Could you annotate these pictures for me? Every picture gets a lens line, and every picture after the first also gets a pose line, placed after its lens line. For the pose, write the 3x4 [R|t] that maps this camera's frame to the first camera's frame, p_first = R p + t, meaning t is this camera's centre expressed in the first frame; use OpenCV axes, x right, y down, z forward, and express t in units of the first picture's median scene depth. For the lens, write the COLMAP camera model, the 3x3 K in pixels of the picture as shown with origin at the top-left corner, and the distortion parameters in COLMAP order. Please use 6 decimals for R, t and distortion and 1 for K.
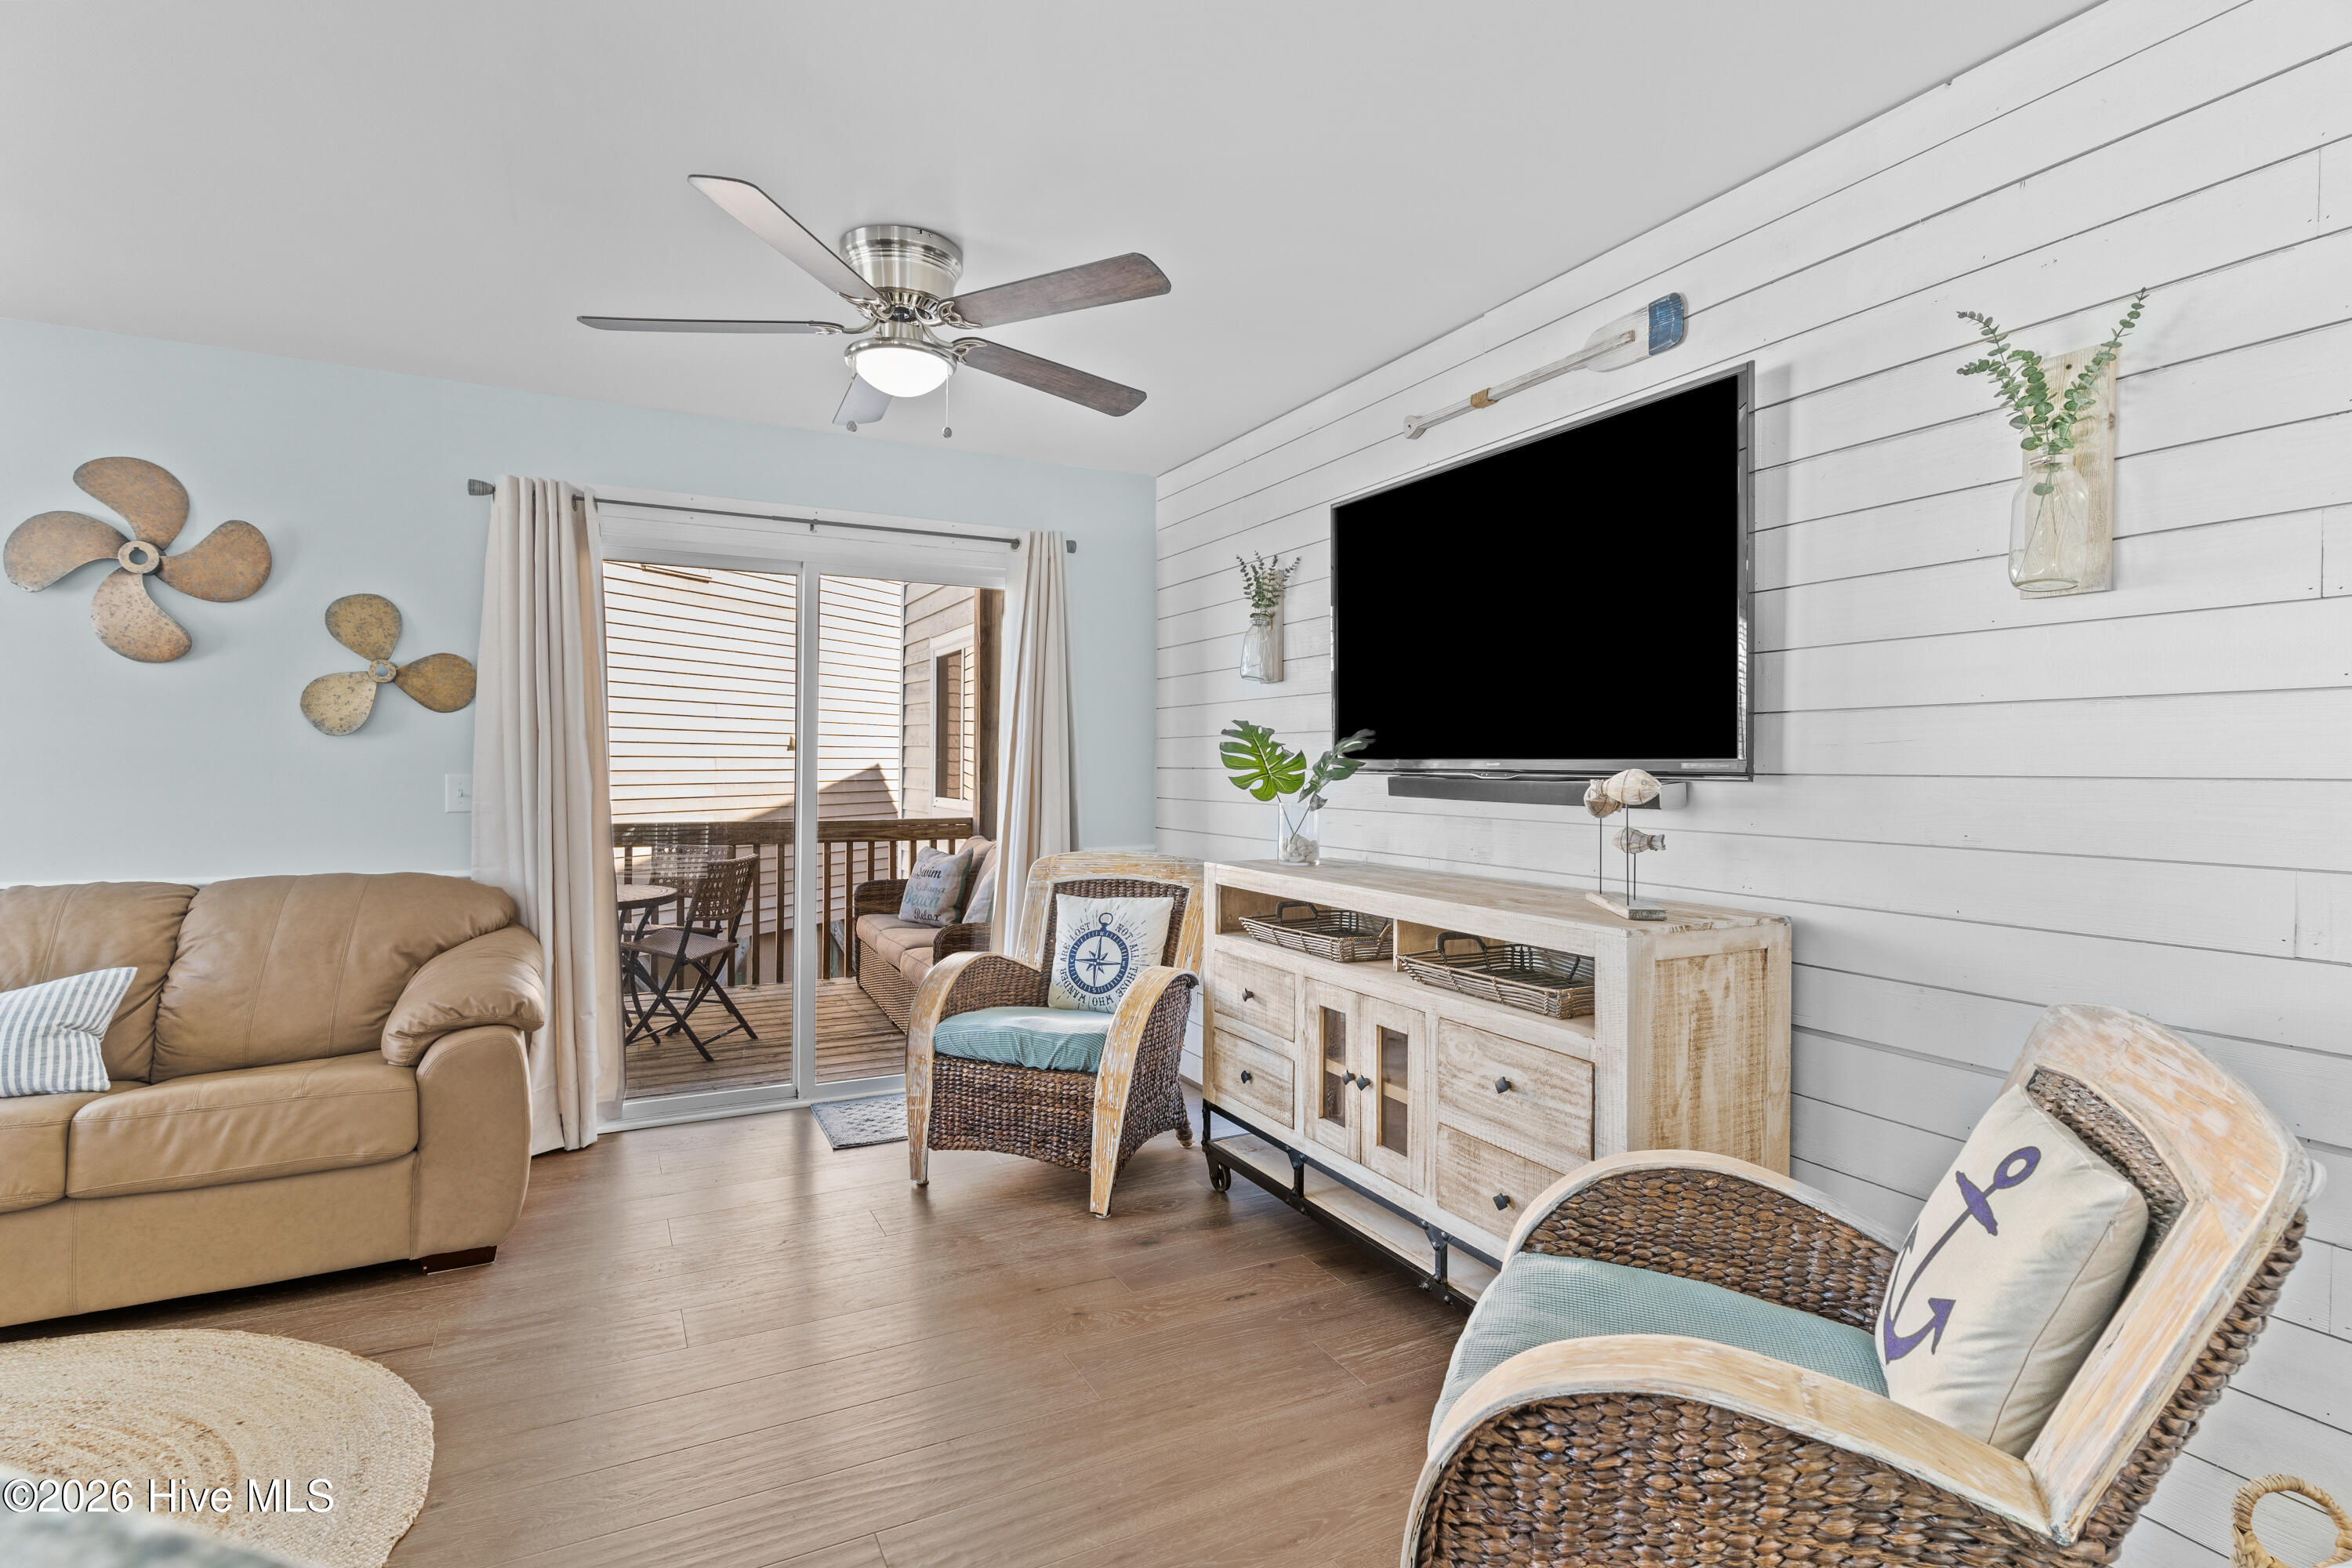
lens RADIAL K [[1122.0, 0, 1184.6], [0, 1122.0, 771.7], [0, 0, 1]] dist [-0.000297, -0.002093]
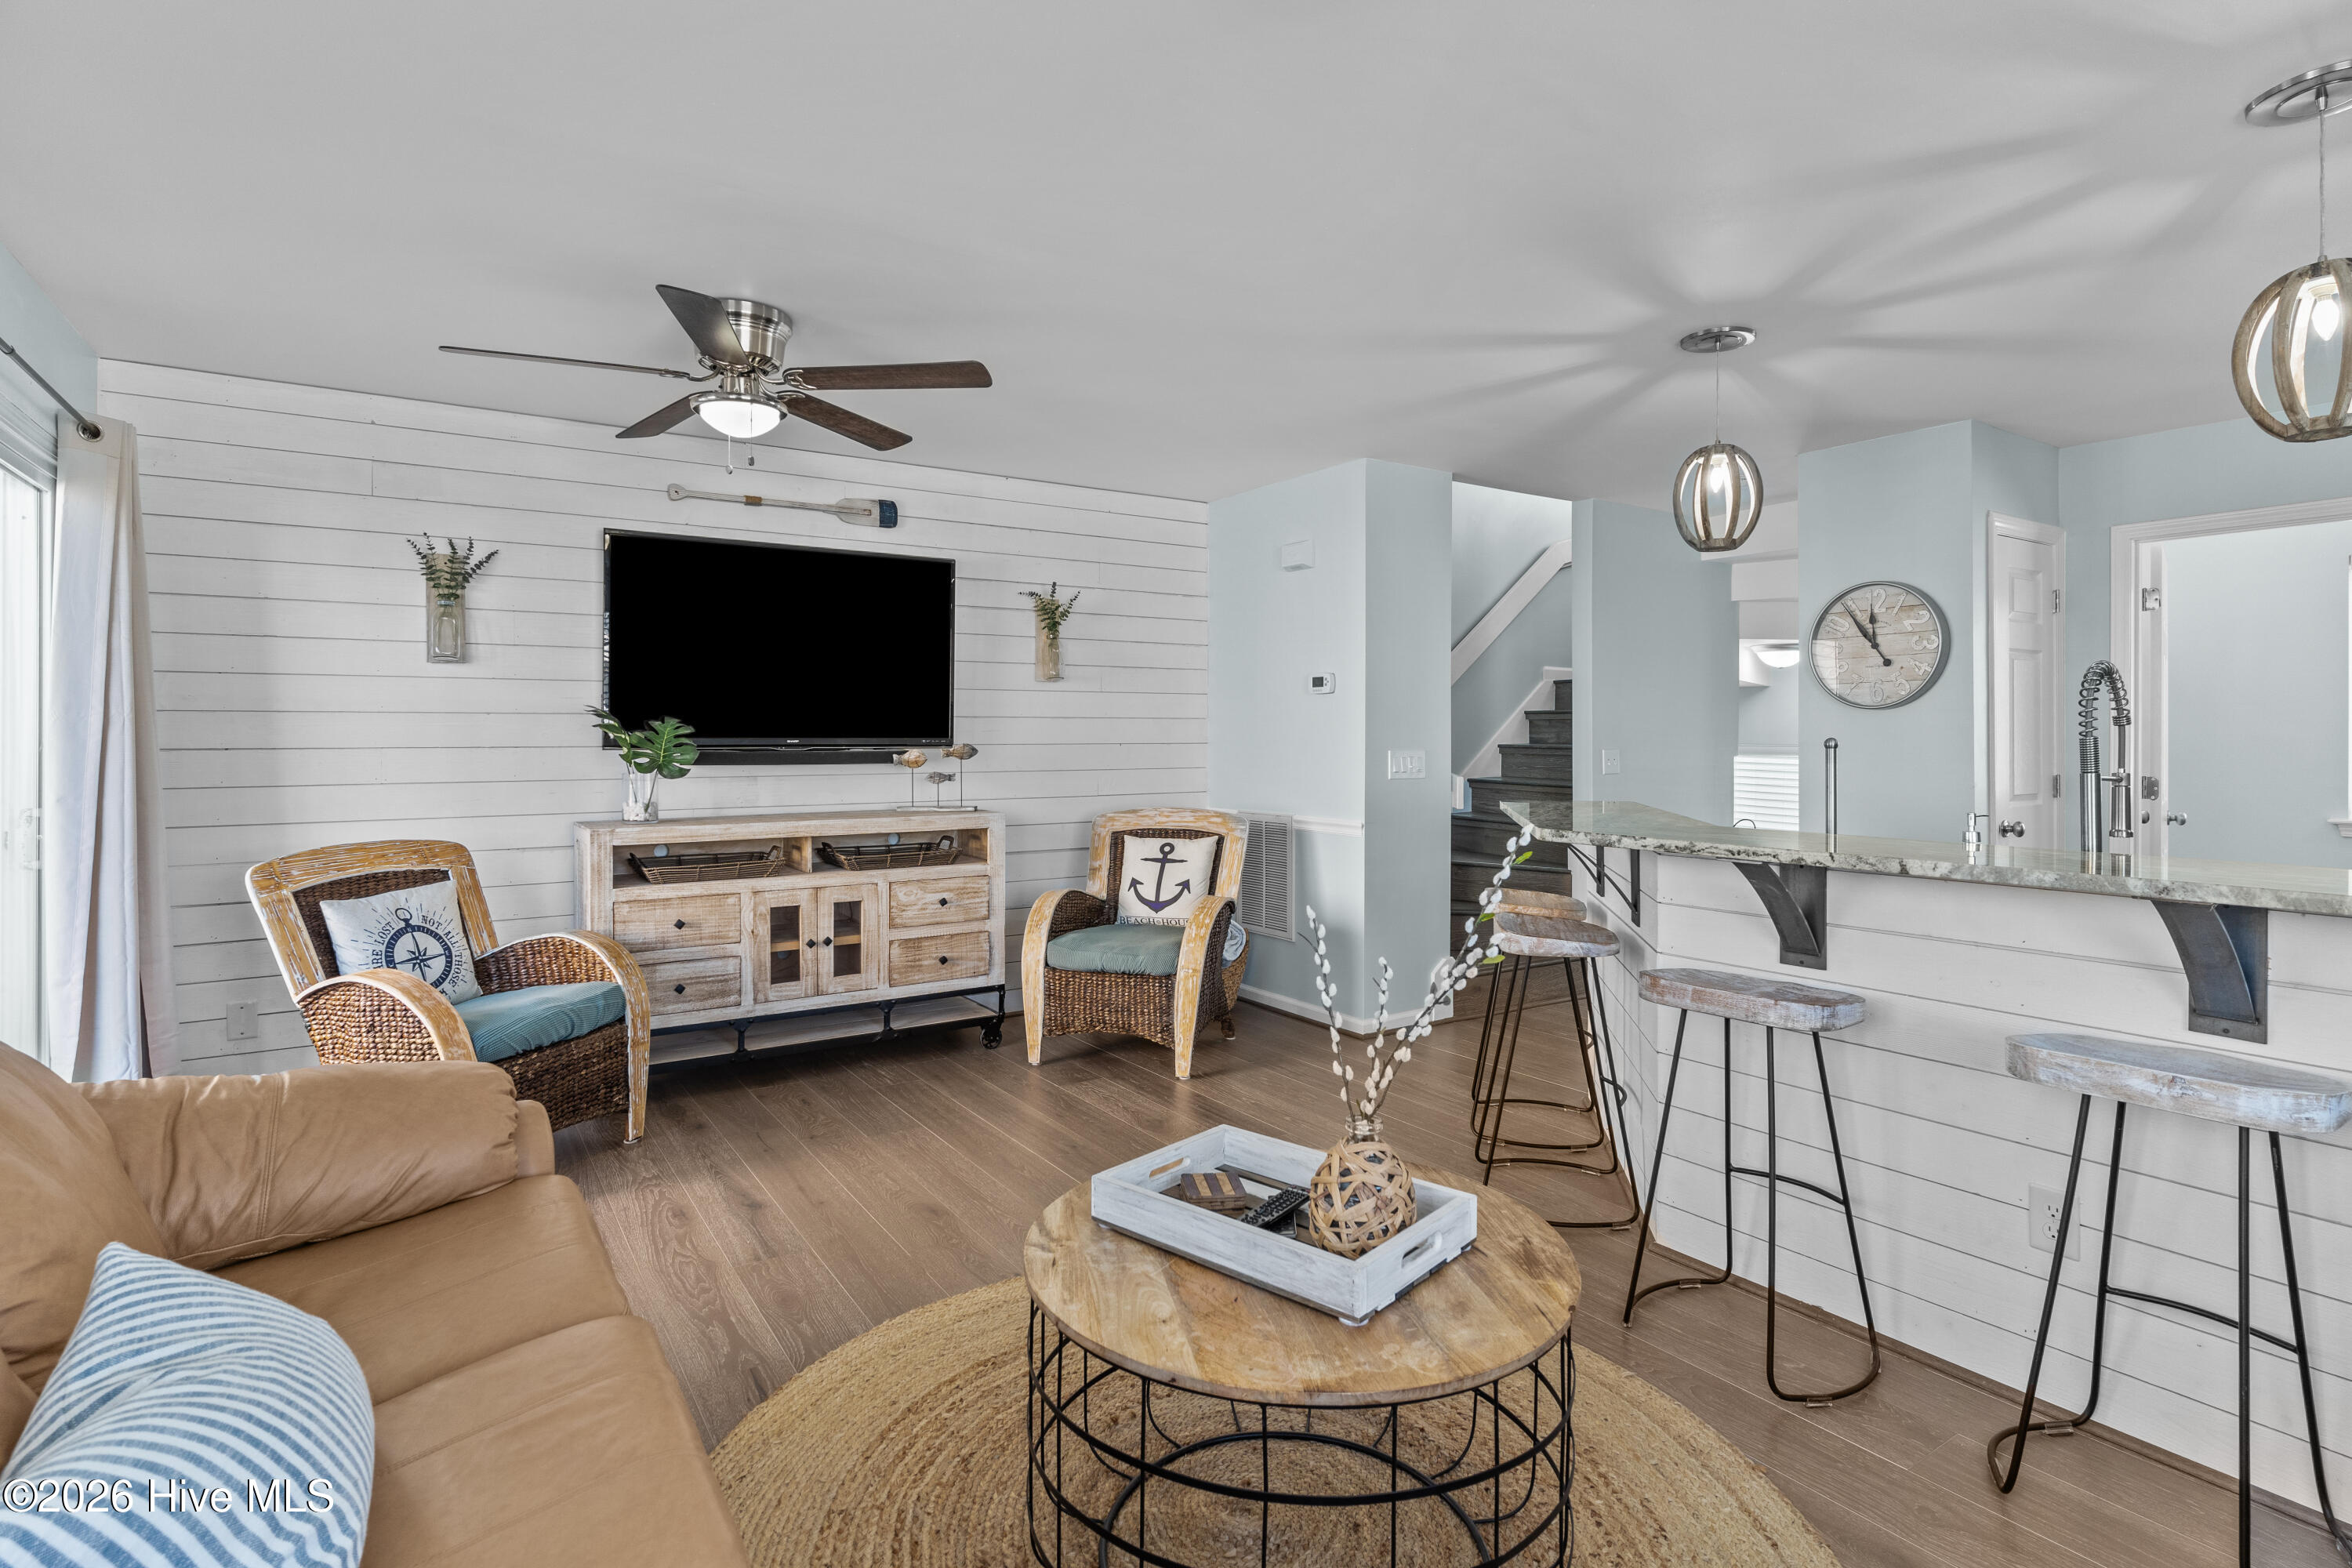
lens RADIAL K [[1156.2, 0, 1169.1], [0, 1156.2, 730.8], [0, 0, 1]] dist [-0.042717, 0.000031]
pose [[-0.105496, -0.003886, 0.994412, -1.207822], [0.005430, 0.999975, 0.004484, -0.022109], [-0.994405, 0.005873, -0.105473, 0.544665]]
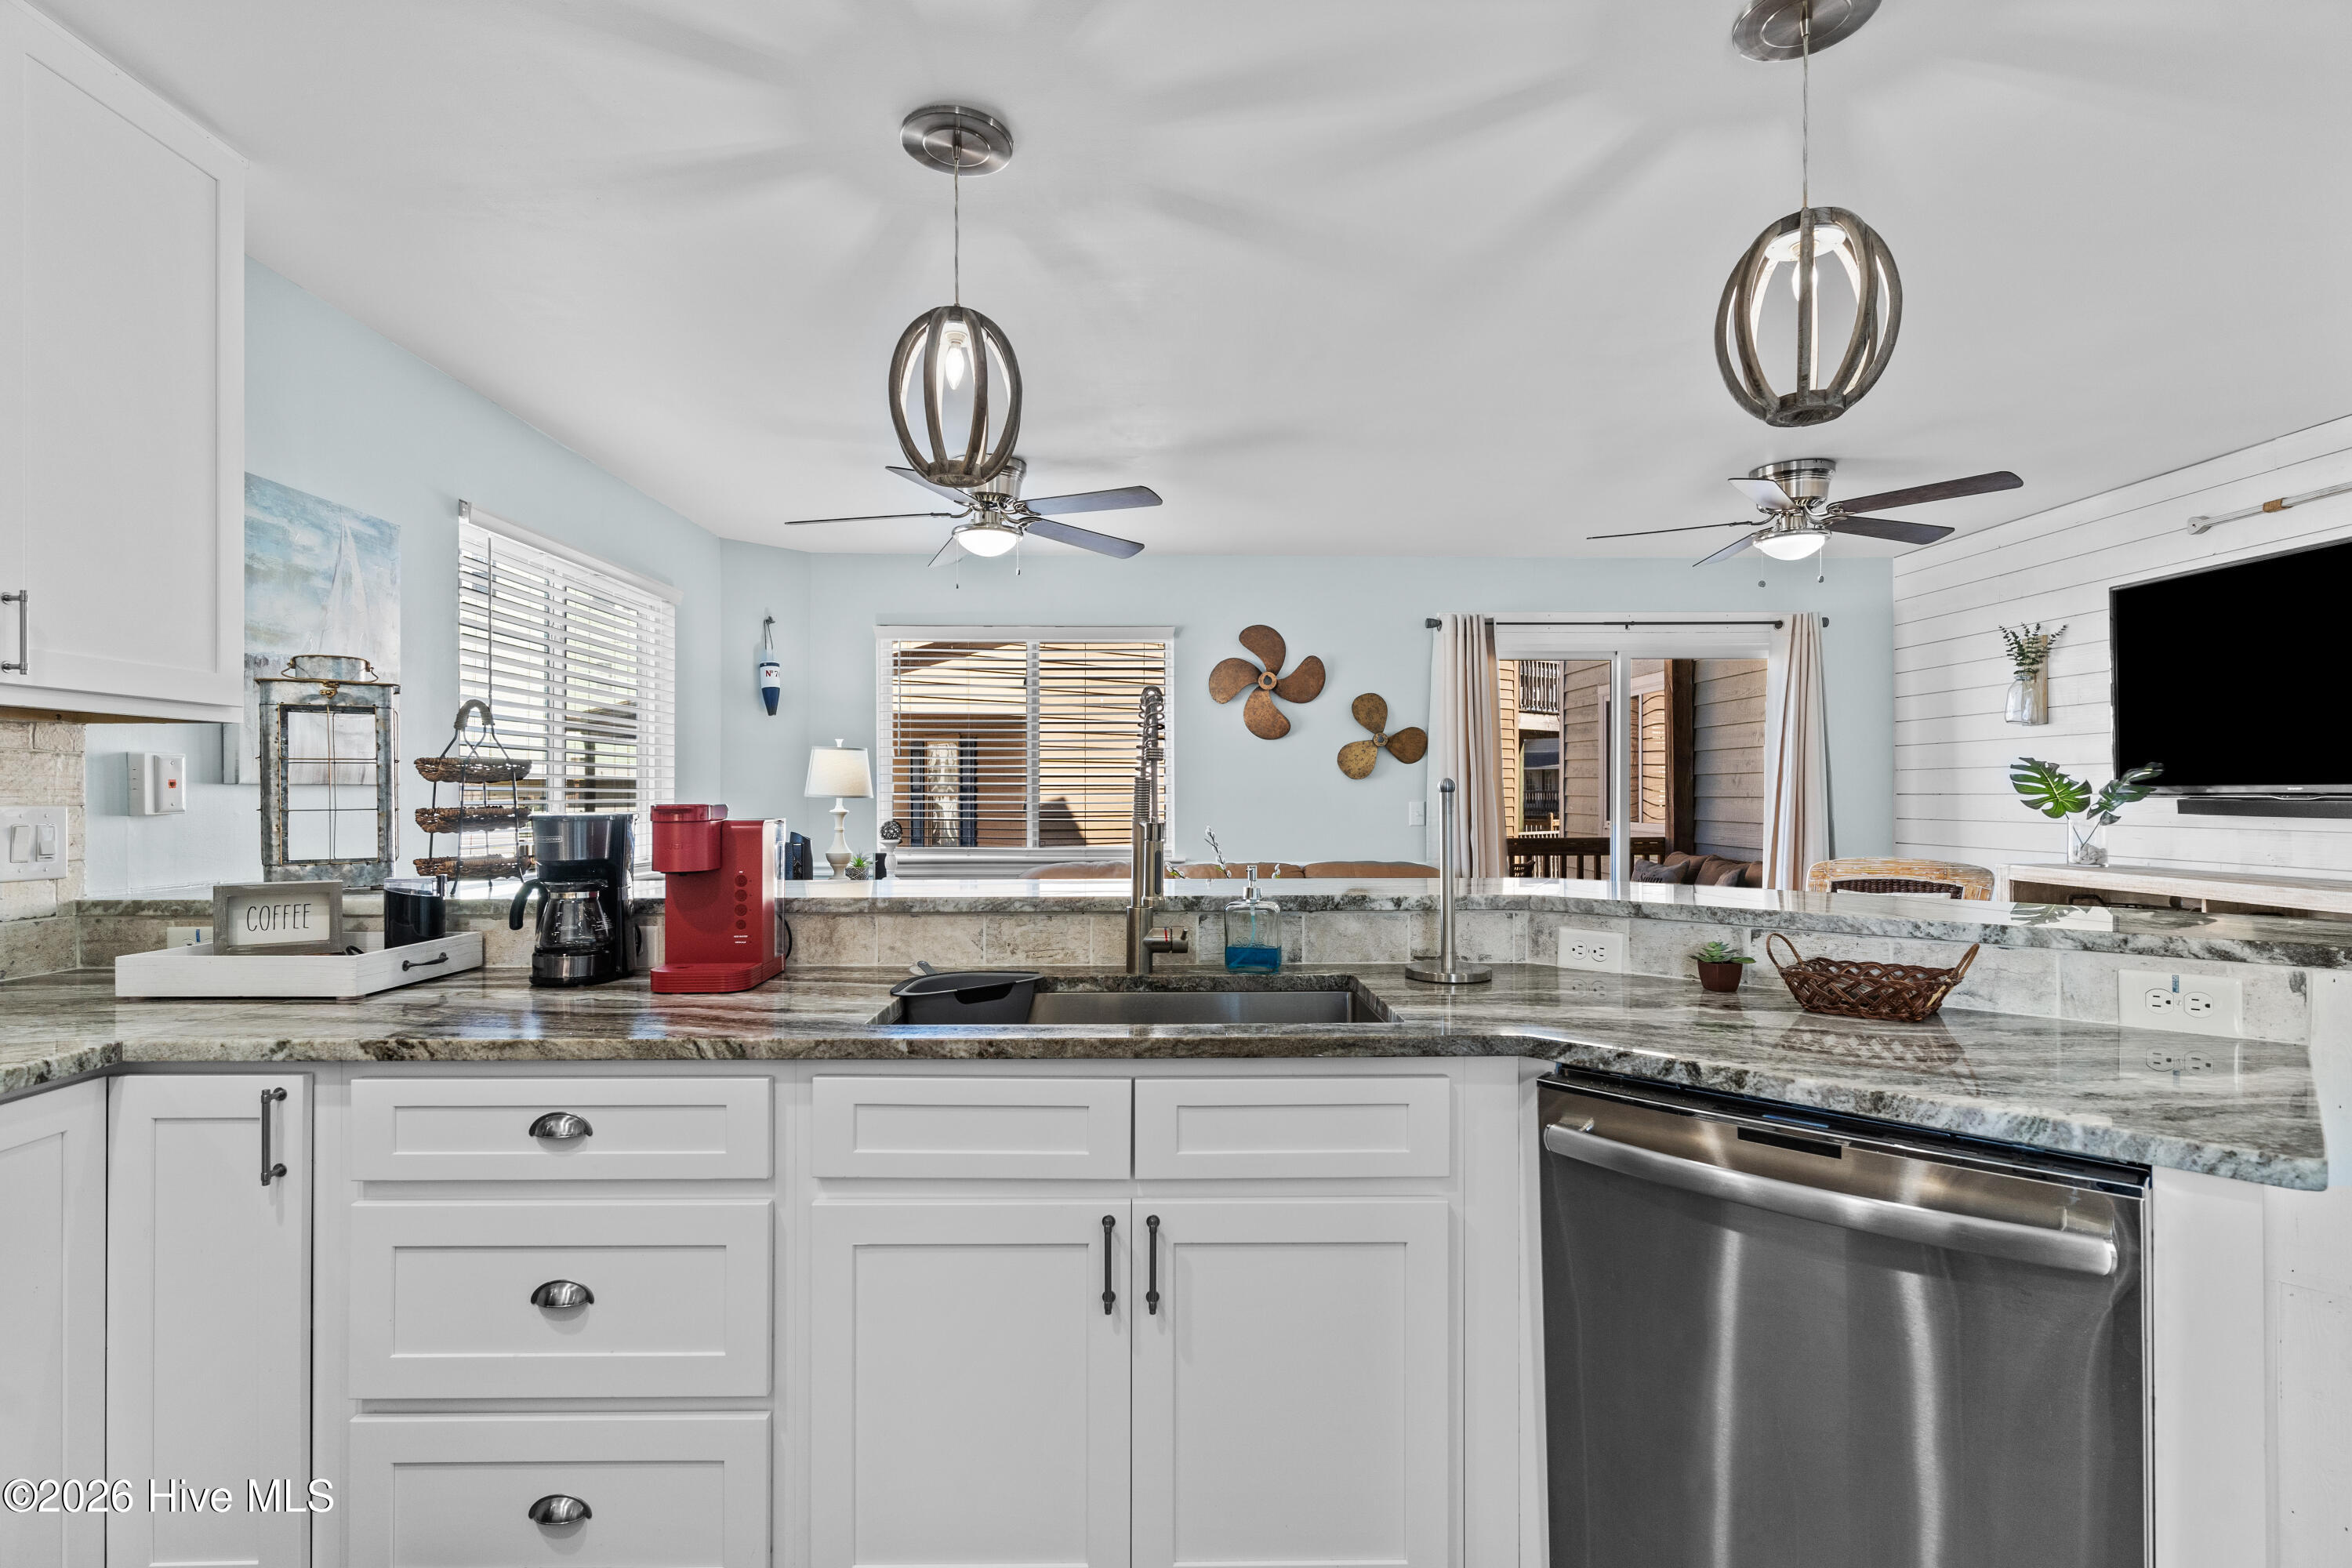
lens RADIAL K [[1133.5, 0, 1176.0], [0, 1133.5, 784.0], [0, 0, 1]] dist [0.013190, -0.000716]
pose [[0.897171, -0.012695, -0.441500, -0.260884], [0.006157, 0.999849, -0.016238, 0.001140], [0.441640, 0.011850, 0.897114, -0.663576]]
